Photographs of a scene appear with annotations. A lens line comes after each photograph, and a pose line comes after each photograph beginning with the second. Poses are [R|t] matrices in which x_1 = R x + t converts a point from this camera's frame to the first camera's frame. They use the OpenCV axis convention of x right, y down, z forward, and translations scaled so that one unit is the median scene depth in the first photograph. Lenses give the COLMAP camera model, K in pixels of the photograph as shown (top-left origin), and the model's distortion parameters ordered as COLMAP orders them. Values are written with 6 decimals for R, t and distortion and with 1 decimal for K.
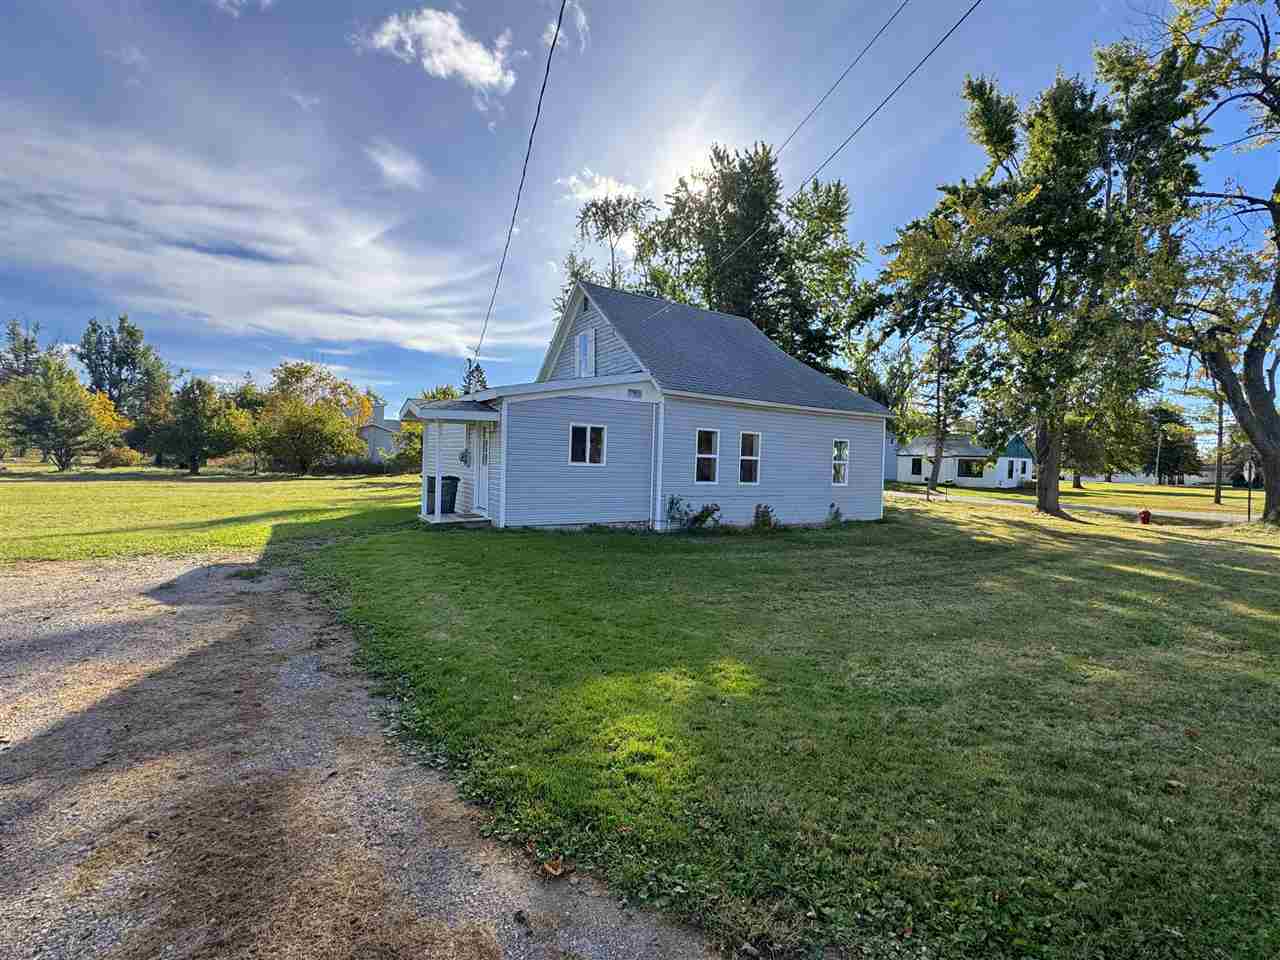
lens RADIAL K [[594.7, 0, 640.0], [0, 594.7, 480.0], [0, 0, 1]] dist [0.000151, -0.000128]
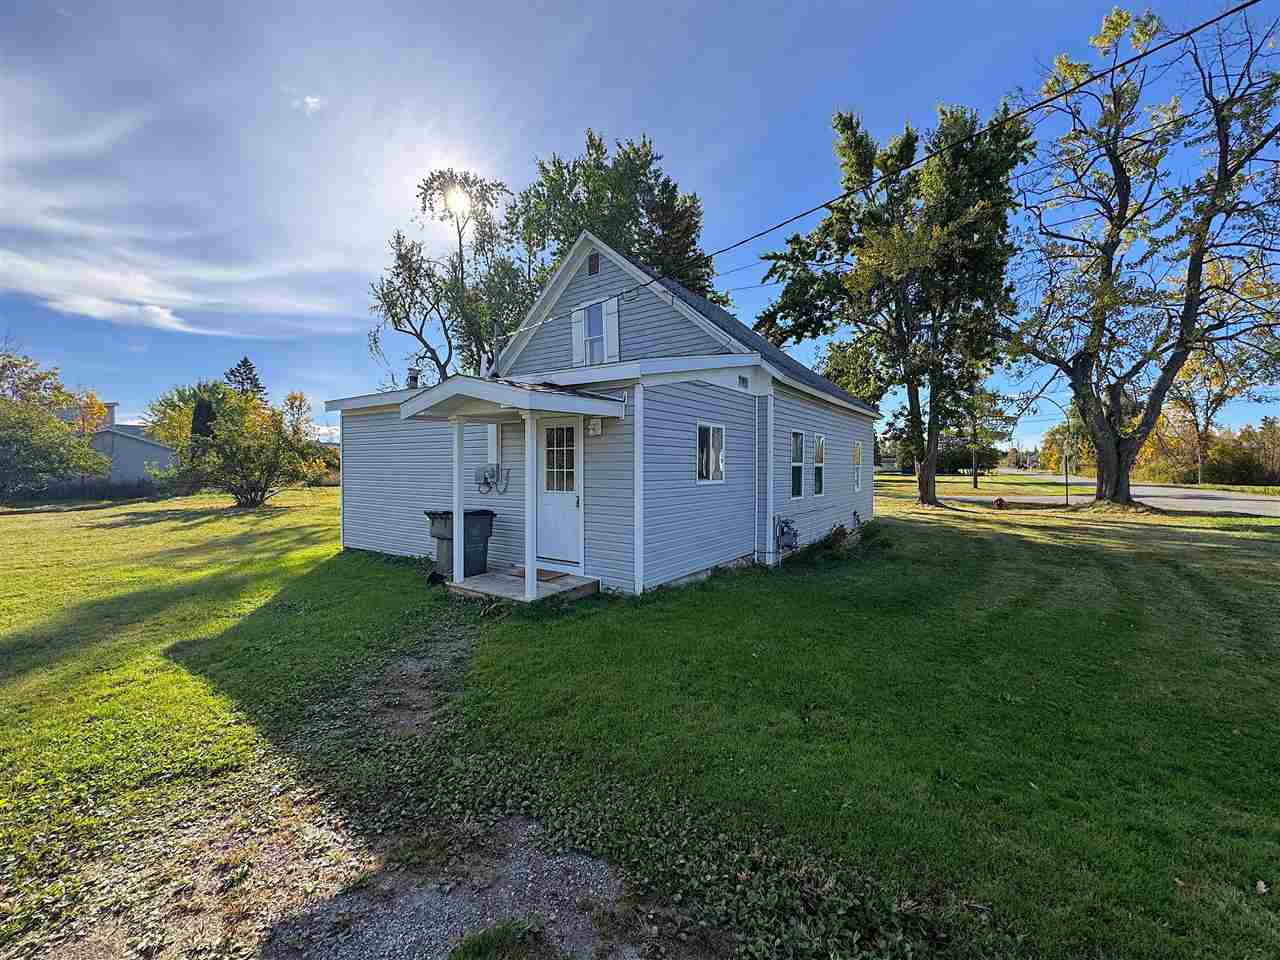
lens RADIAL K [[545.6, 0, 640.0], [0, 545.6, 480.0], [0, 0, 1]] dist [0.002338, 0.000269]
pose [[0.918060, -0.040639, 0.394354, -0.133047], [0.041408, 0.999121, 0.006563, -0.011706], [-0.394274, 0.010305, 0.918935, 0.146471]]
